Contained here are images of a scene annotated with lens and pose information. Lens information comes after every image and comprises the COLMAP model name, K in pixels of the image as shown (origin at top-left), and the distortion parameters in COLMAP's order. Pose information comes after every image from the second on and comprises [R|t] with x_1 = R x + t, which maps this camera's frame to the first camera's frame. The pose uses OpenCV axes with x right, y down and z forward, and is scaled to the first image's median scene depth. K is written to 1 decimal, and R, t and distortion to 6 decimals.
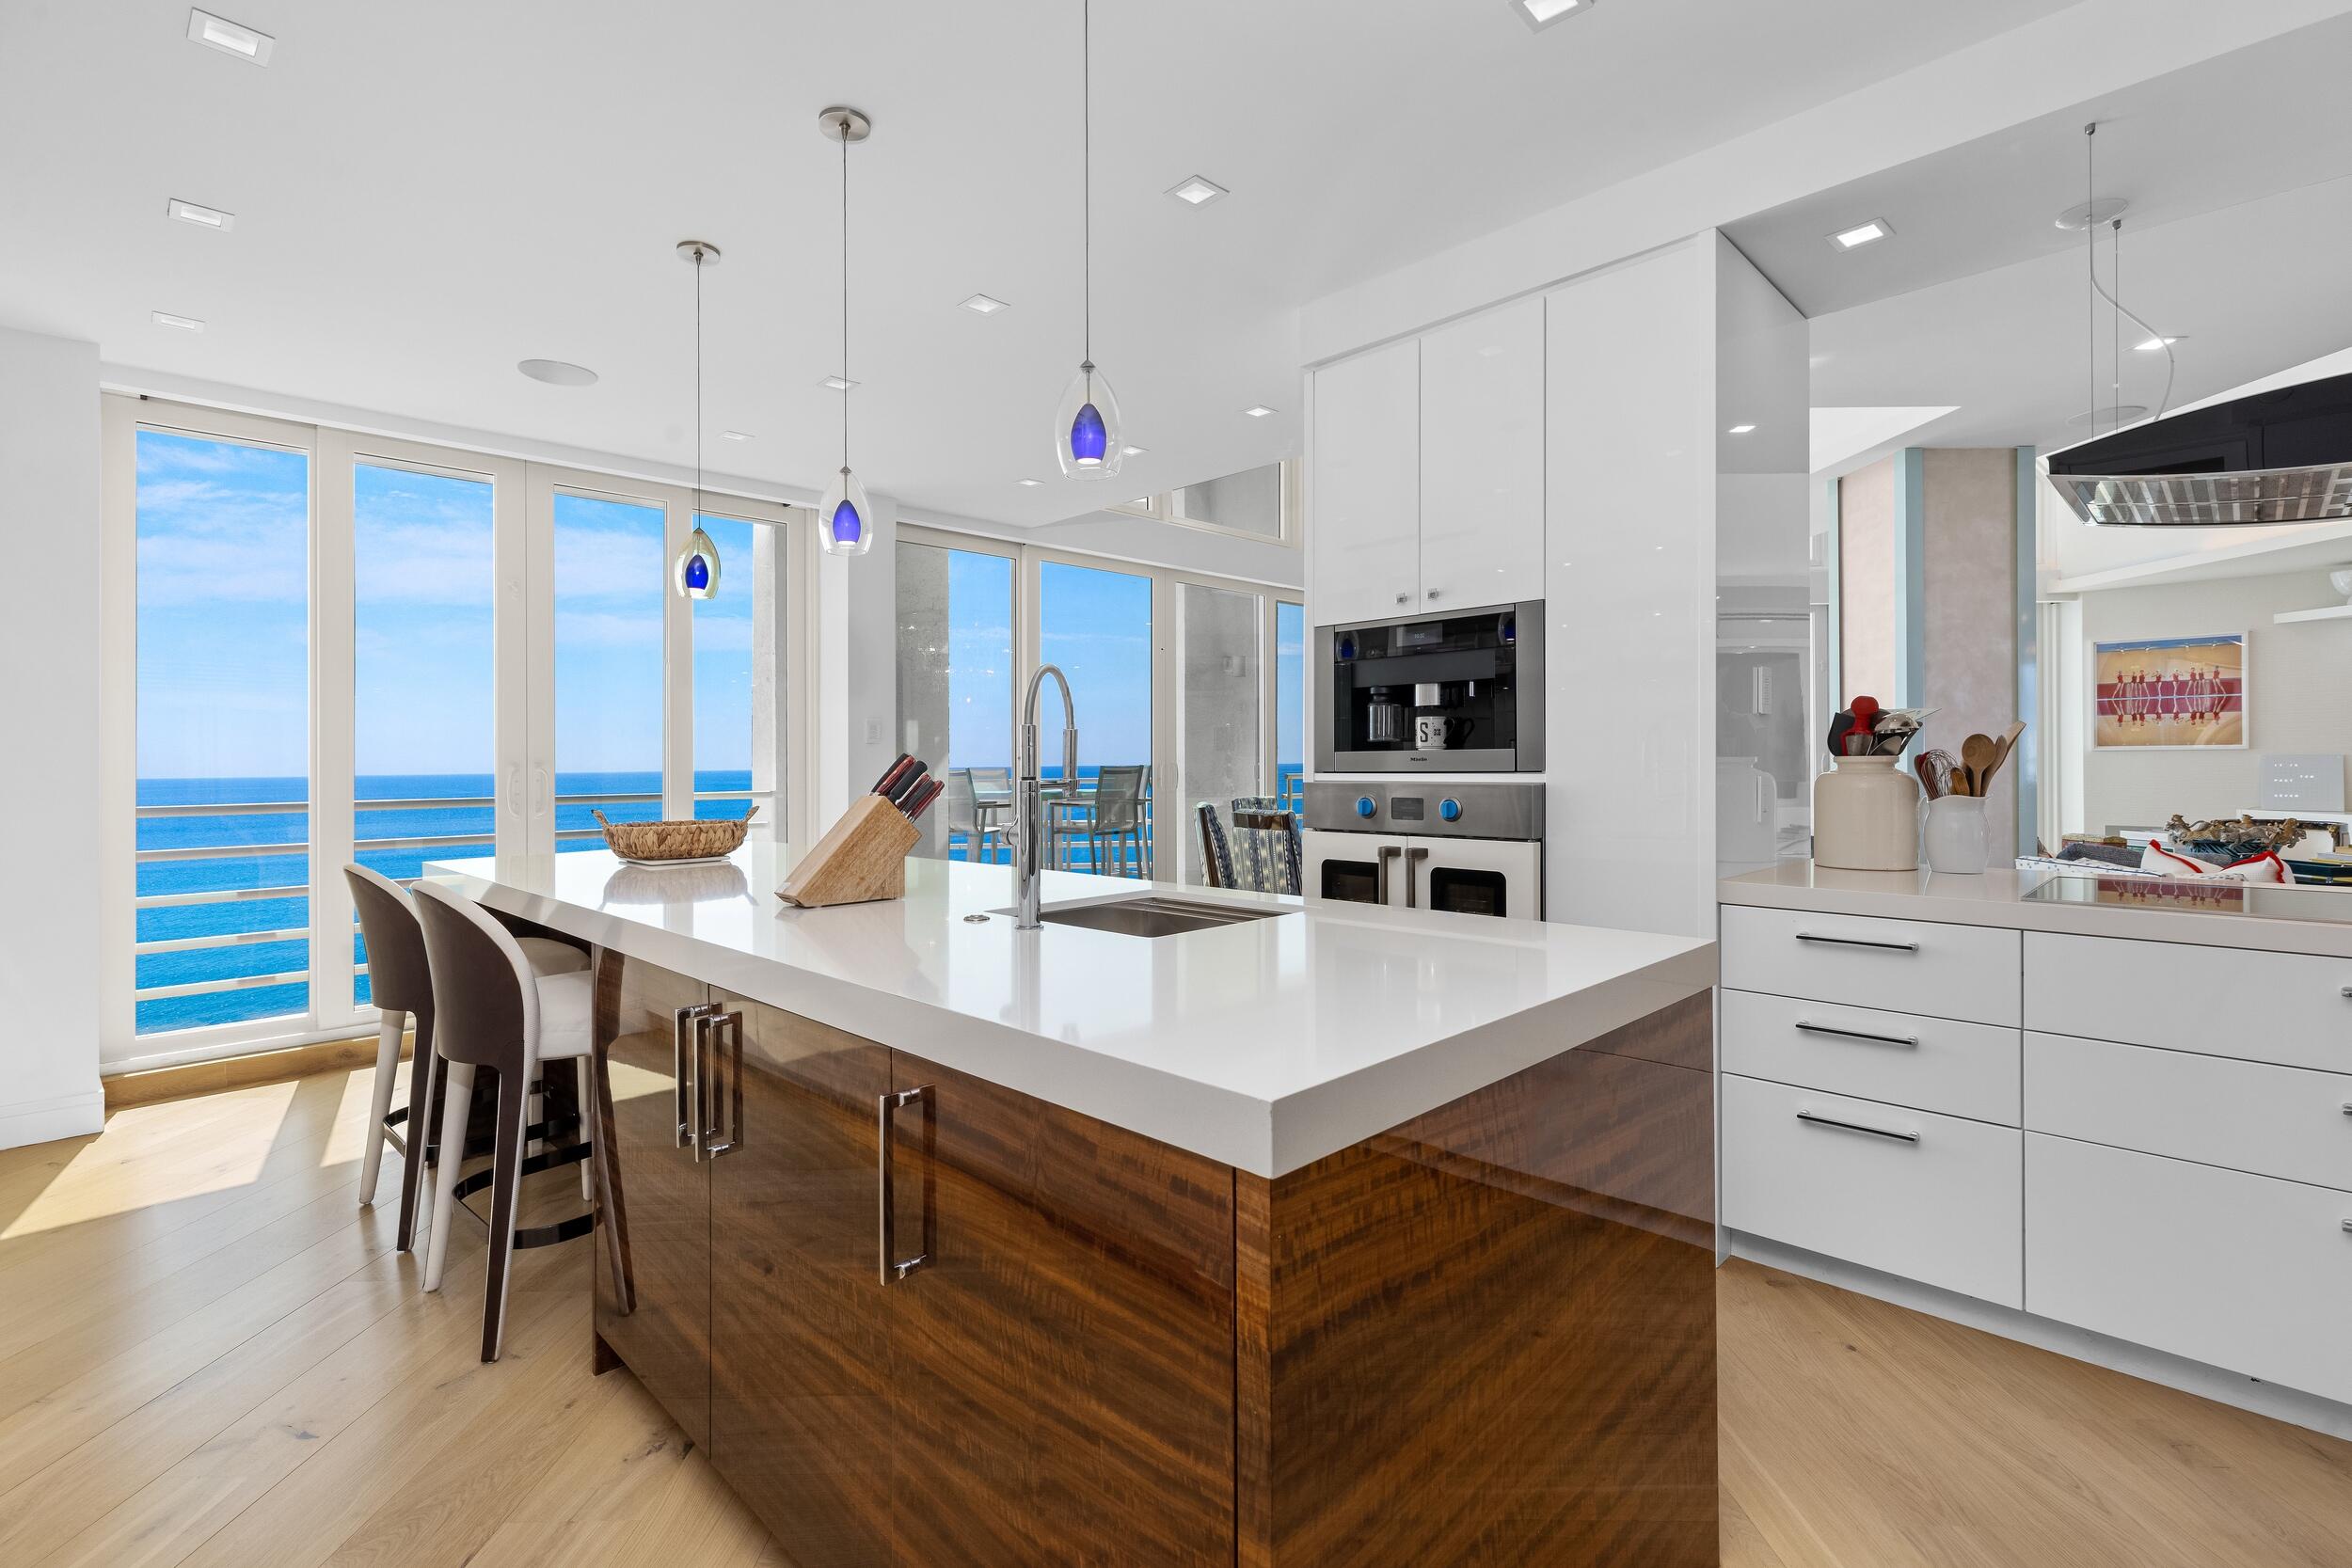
lens RADIAL K [[1060.6, 0, 1172.3], [0, 1060.6, 758.8], [0, 0, 1]] dist [-0.012527, 0.001703]
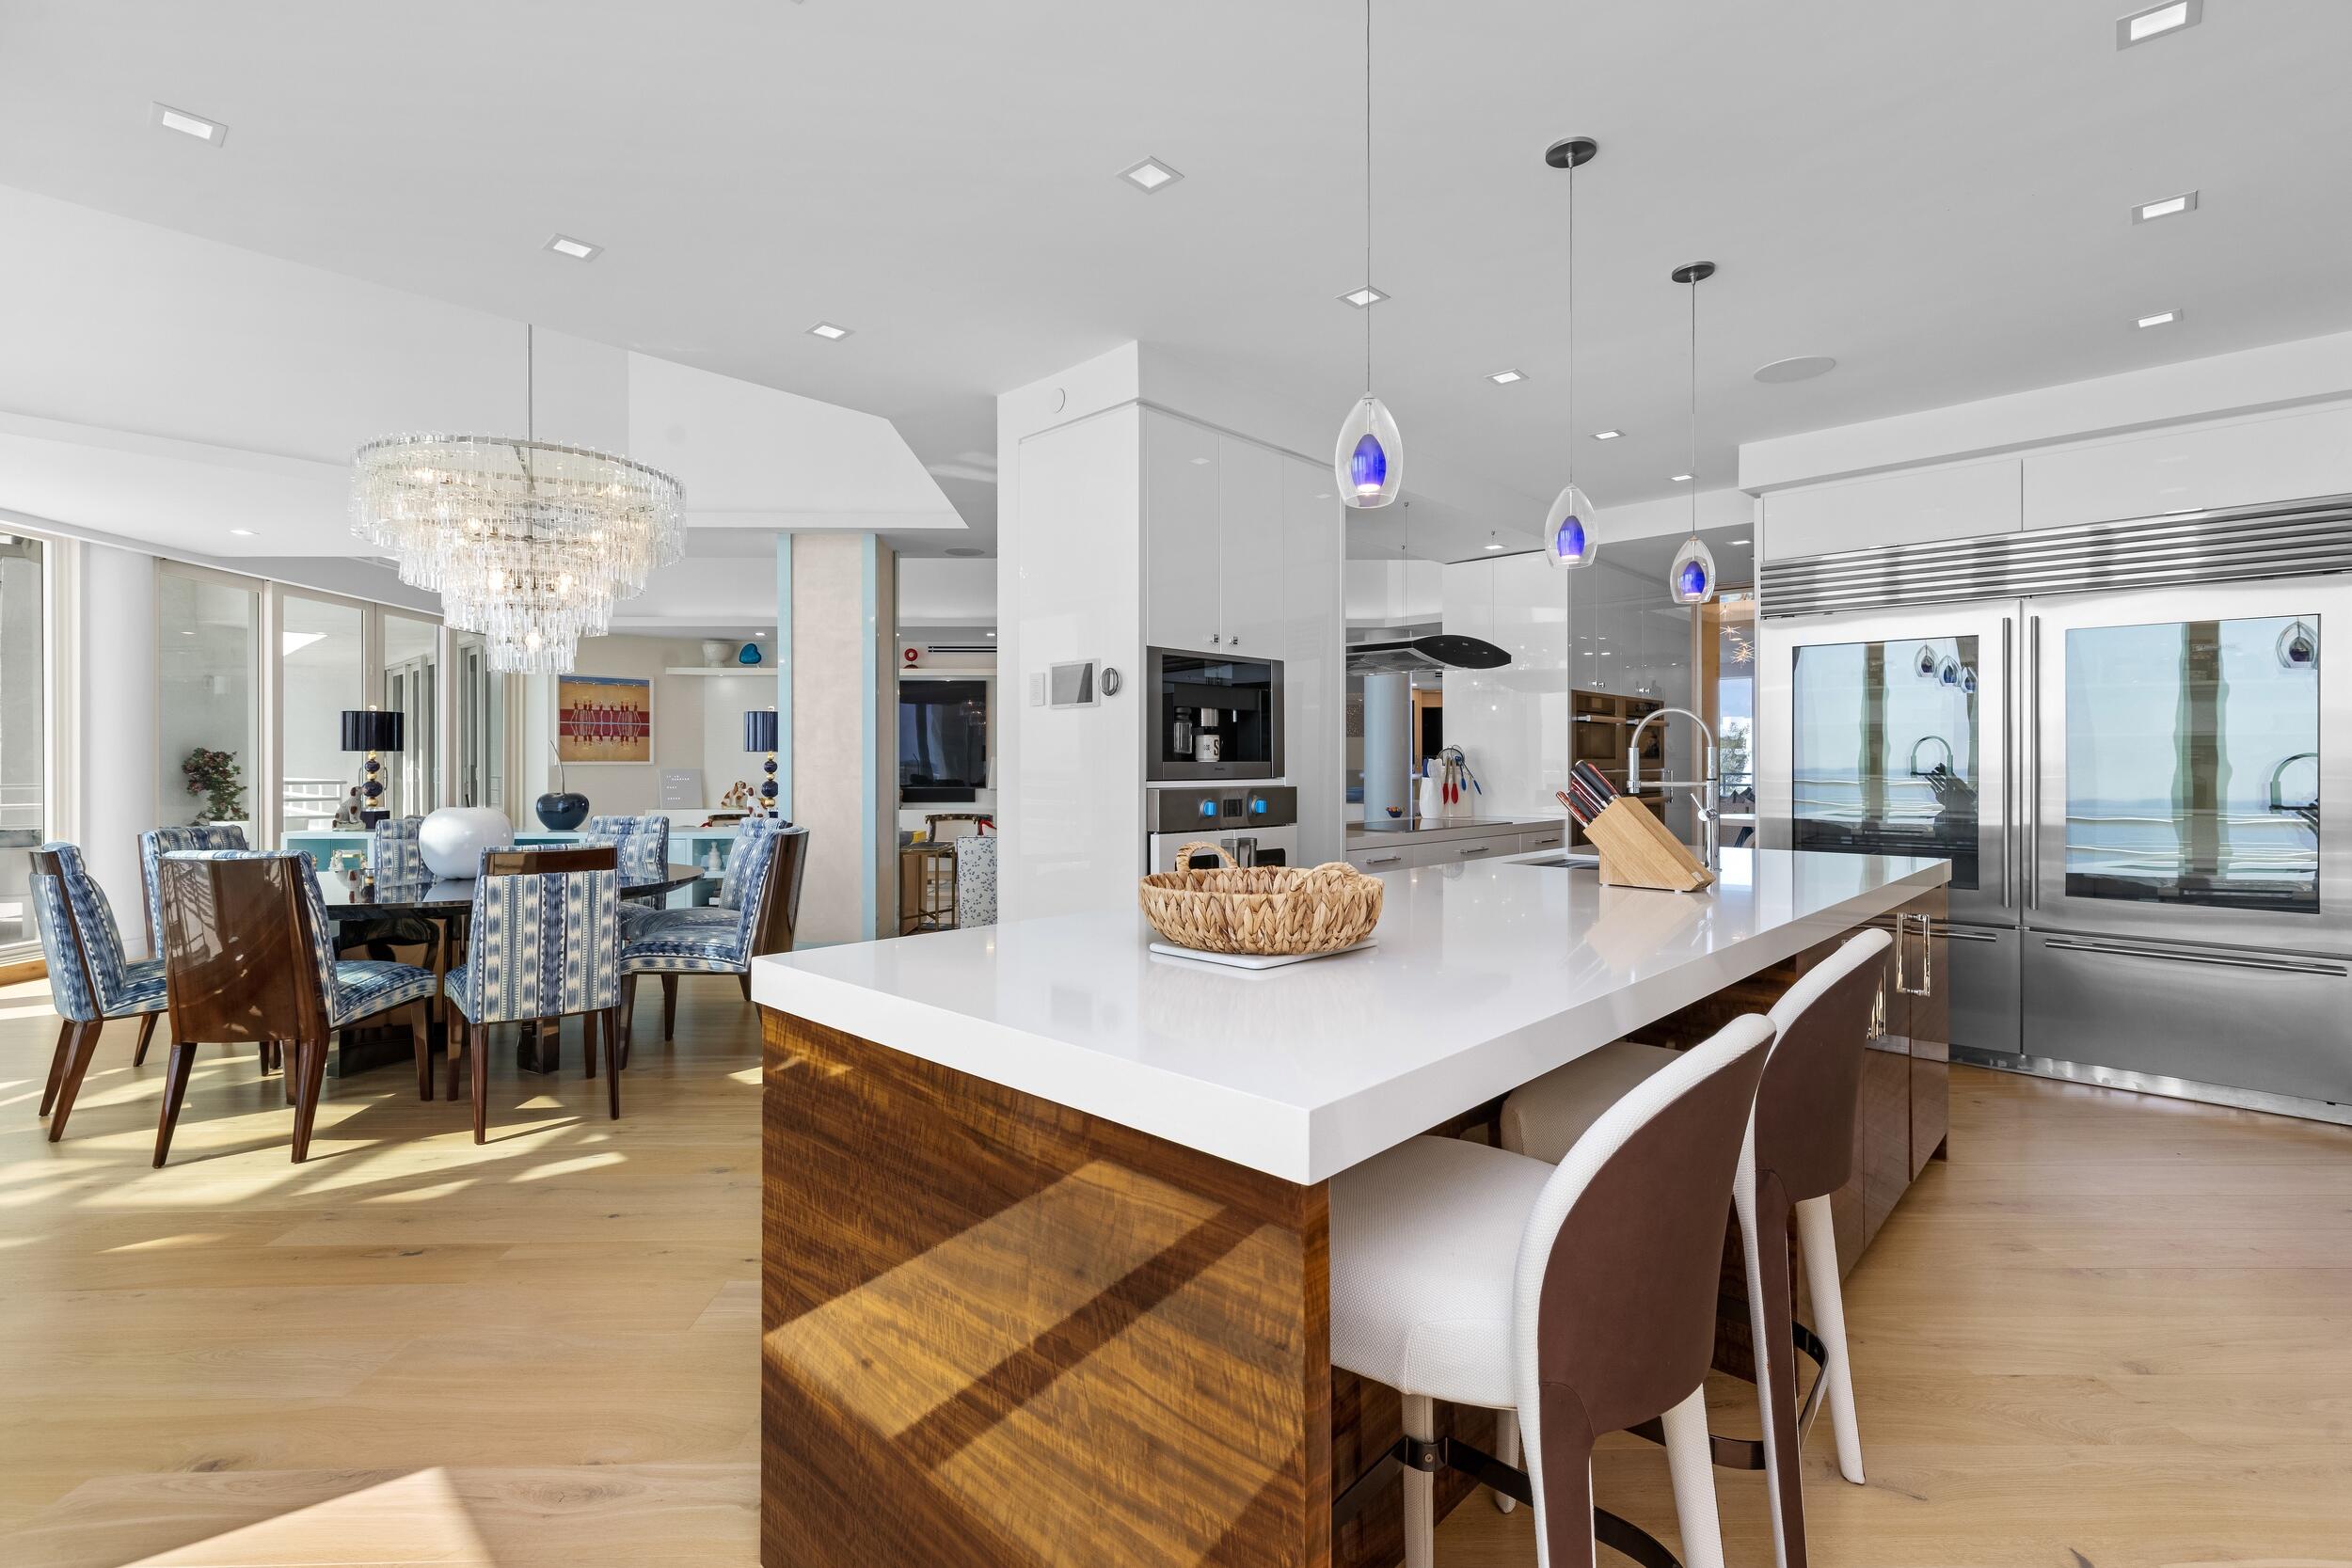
lens RADIAL K [[1060.6, 0, 1169.0], [0, 1060.6, 776.4], [0, 0, 1]] dist [-0.012527, 0.001703]
pose [[-0.020757, -0.001391, 0.999784, -0.943827], [-0.000908, 0.999999, 0.001372, 0.006765], [-0.999784, -0.000879, -0.020758, 1.003459]]
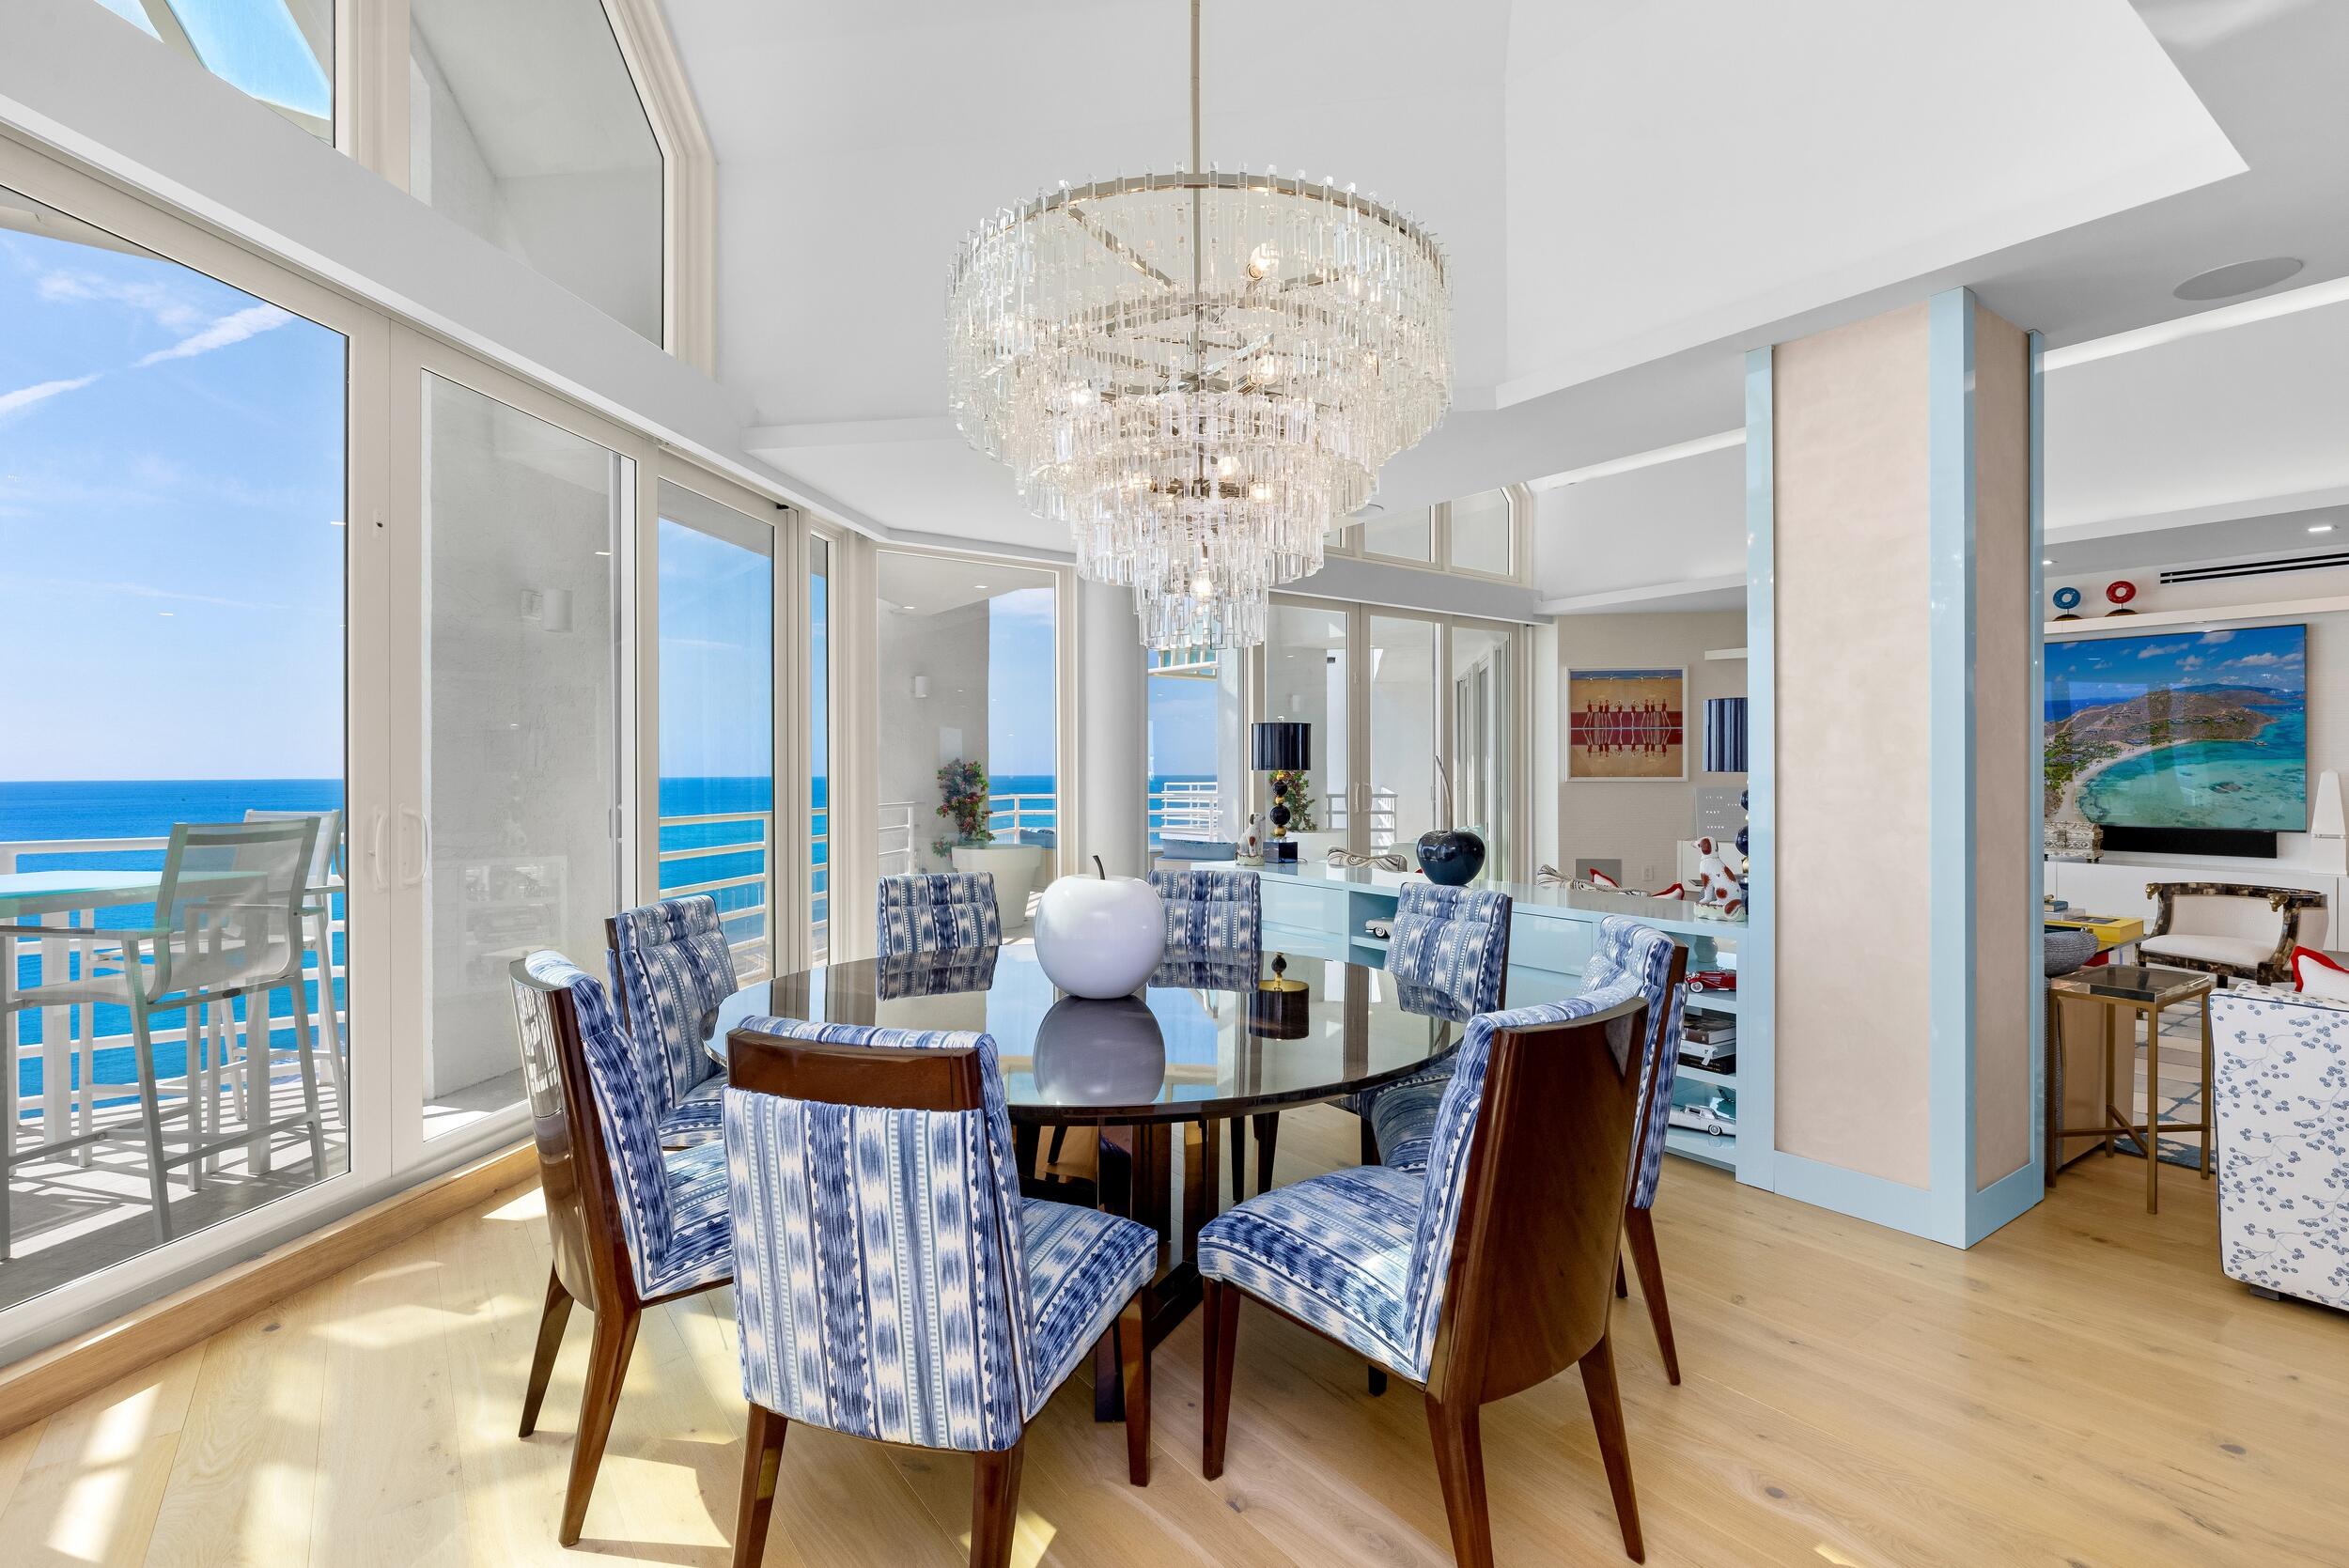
lens RADIAL K [[1111.1, 0, 1174.5], [0, 1111.1, 762.0], [0, 0, 1]] dist [-0.002092, -0.000314]
pose [[0.809876, 0.013923, 0.586436, -0.030775], [-0.007841, 0.999886, -0.012912, -0.029009], [-0.586549, 0.005859, 0.809893, 1.146766]]
